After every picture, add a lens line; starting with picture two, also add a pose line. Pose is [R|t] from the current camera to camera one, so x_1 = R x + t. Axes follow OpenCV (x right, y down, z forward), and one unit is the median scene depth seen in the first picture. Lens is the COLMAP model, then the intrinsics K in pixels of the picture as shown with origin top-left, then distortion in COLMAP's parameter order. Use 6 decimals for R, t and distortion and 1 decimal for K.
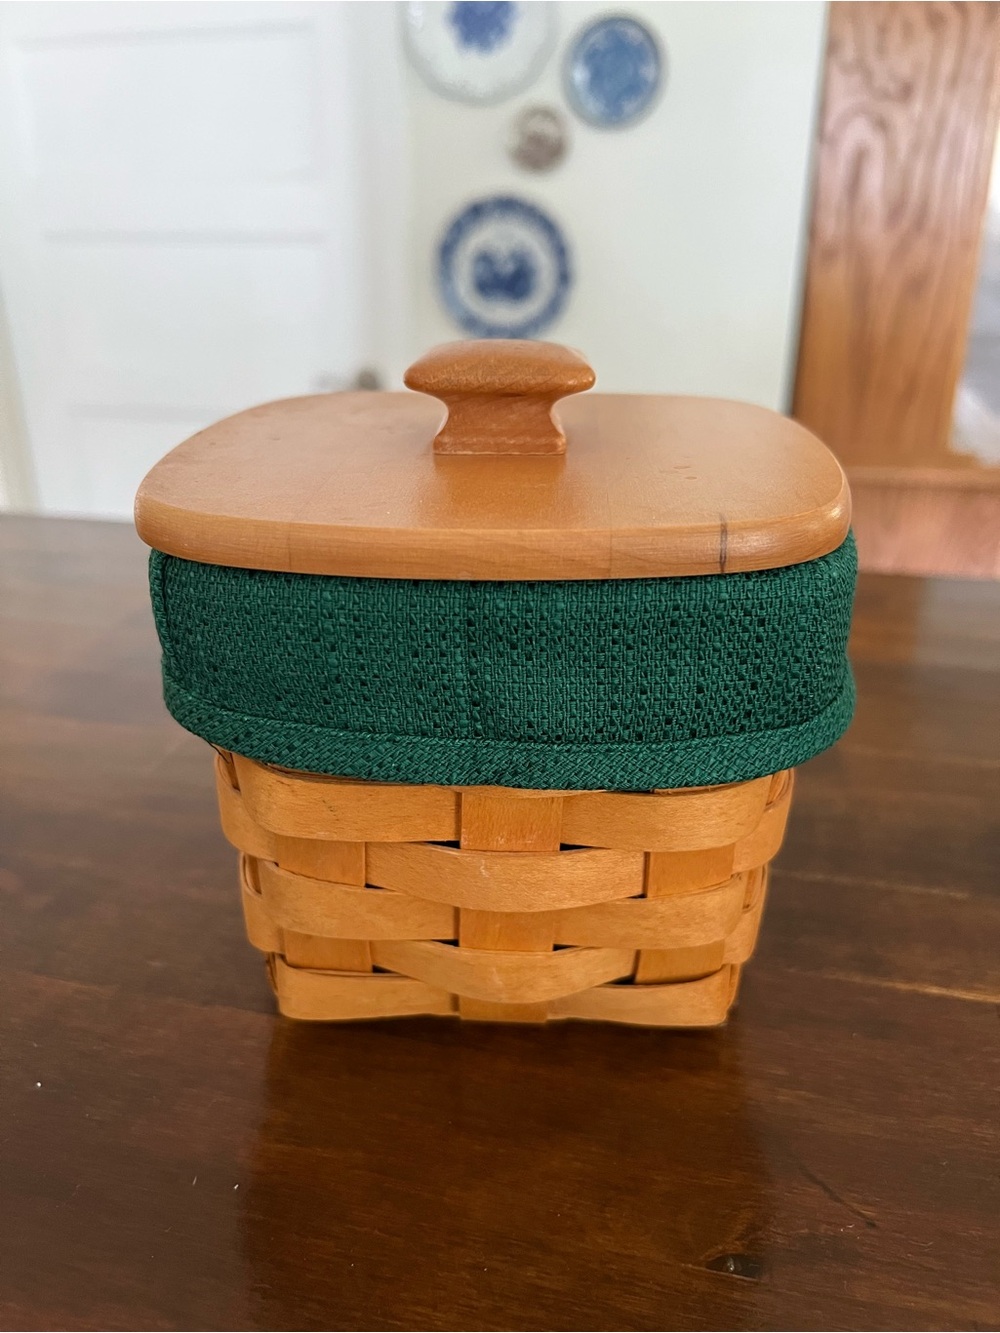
lens RADIAL K [[1026.5, 0, 500.0], [0, 1026.5, 666.5], [0, 0, 1]] dist [-0.006109, -0.016505]
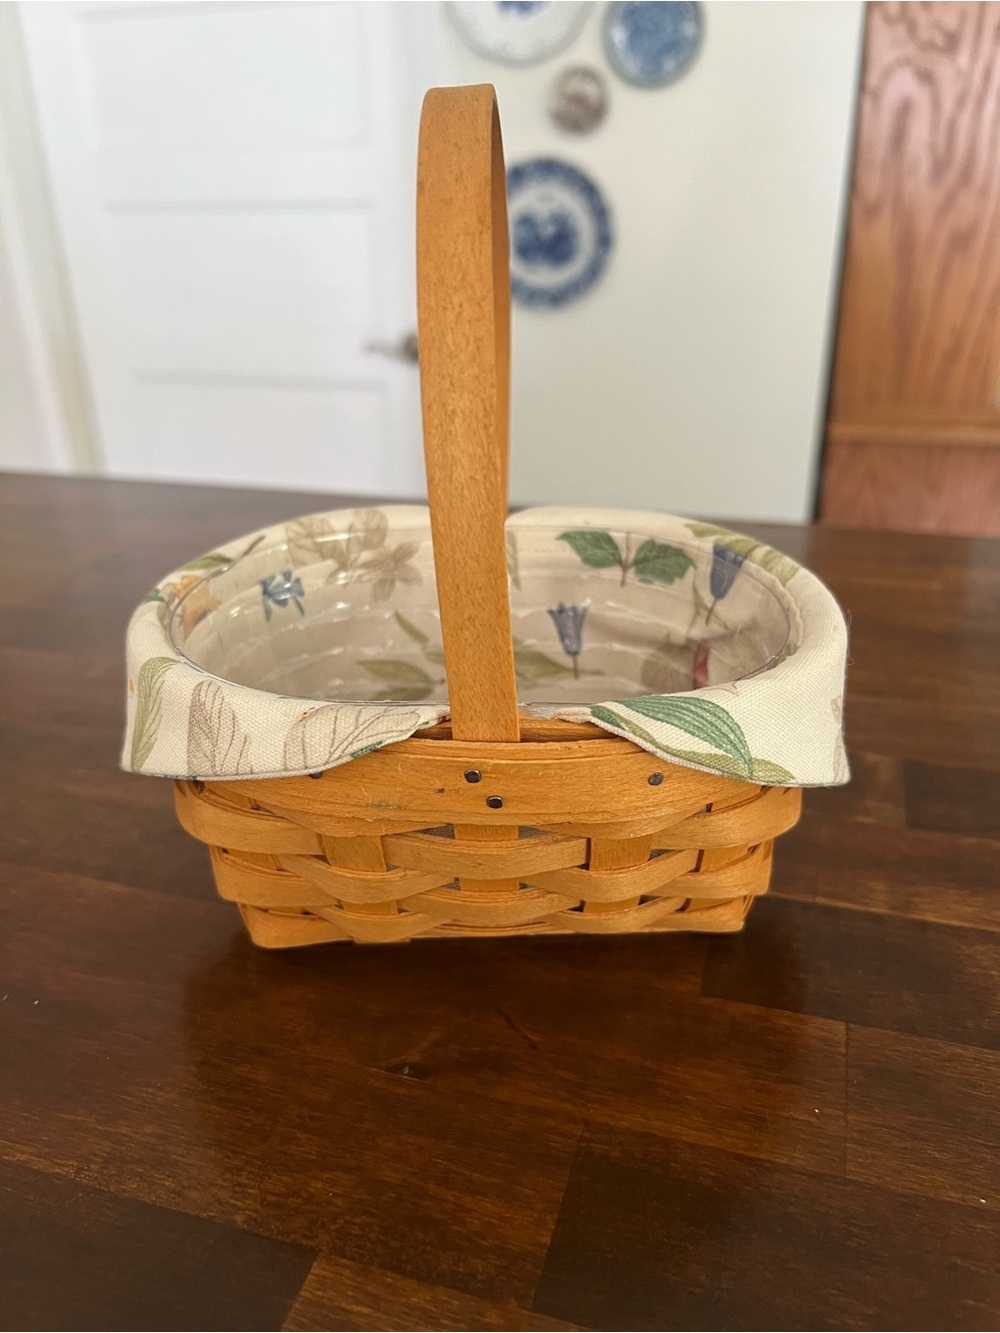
lens RADIAL K [[1021.9, 0, 509.8], [0, 1021.9, 669.5], [0, 0, 1]] dist [-0.009068, -0.001010]
pose [[0.997743, 0.010040, -0.066401, 0.045456], [-0.007607, 0.999294, 0.036787, 0.006139], [0.066723, -0.036199, 0.997115, -0.021255]]
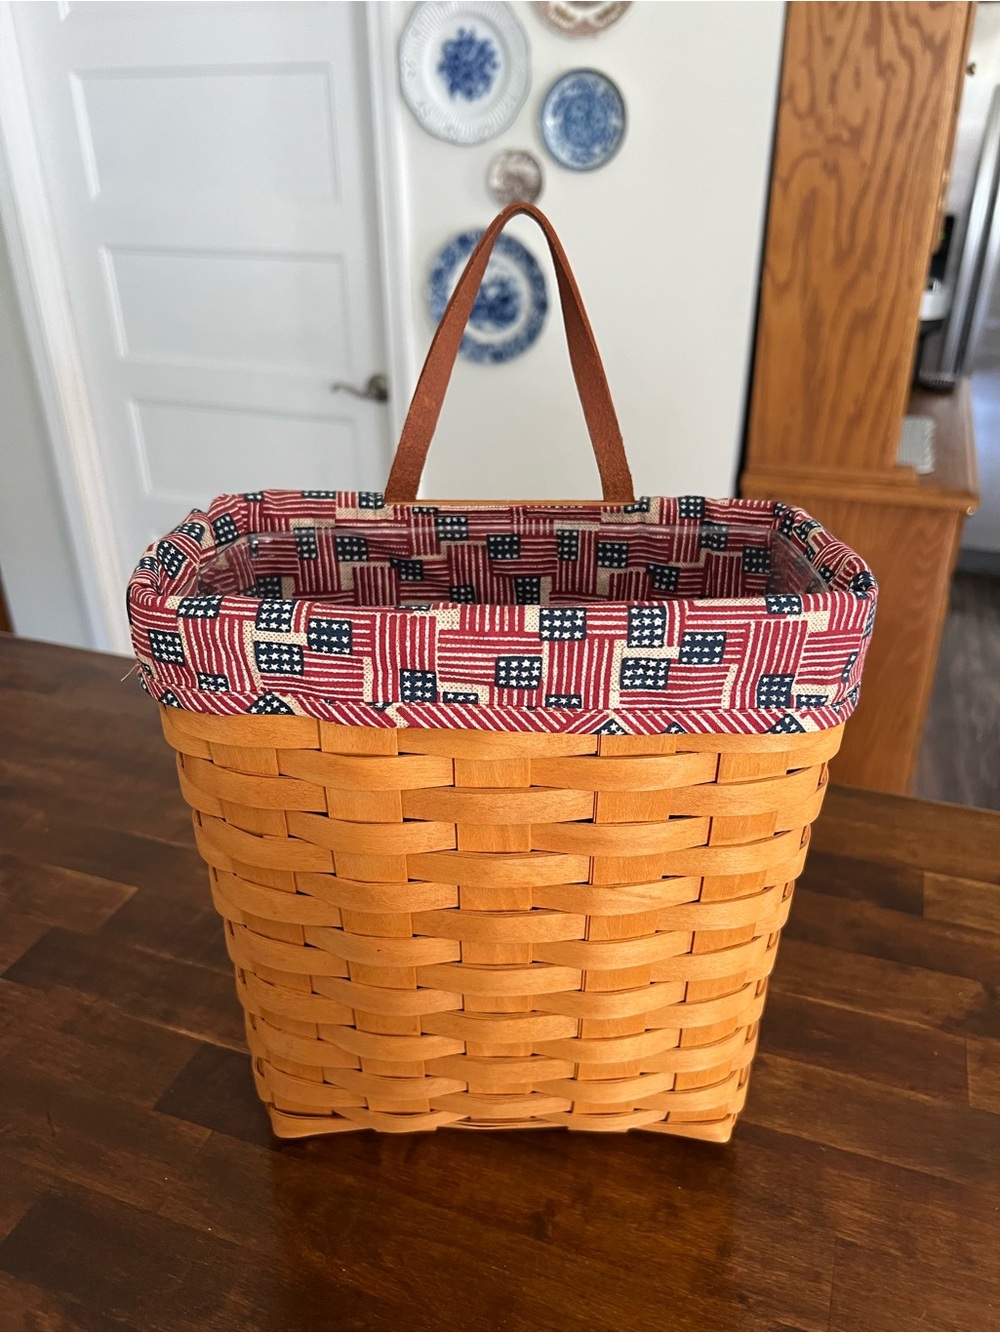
lens RADIAL K [[1015.7, 0, 507.1], [0, 1015.7, 668.6], [0, 0, 1]] dist [0.003282, -0.013002]
pose [[0.992799, 0.048609, -0.109487, 0.182150], [-0.039411, 0.995630, 0.084662, -0.089225], [0.113124, -0.079738, 0.990376, -0.130956]]
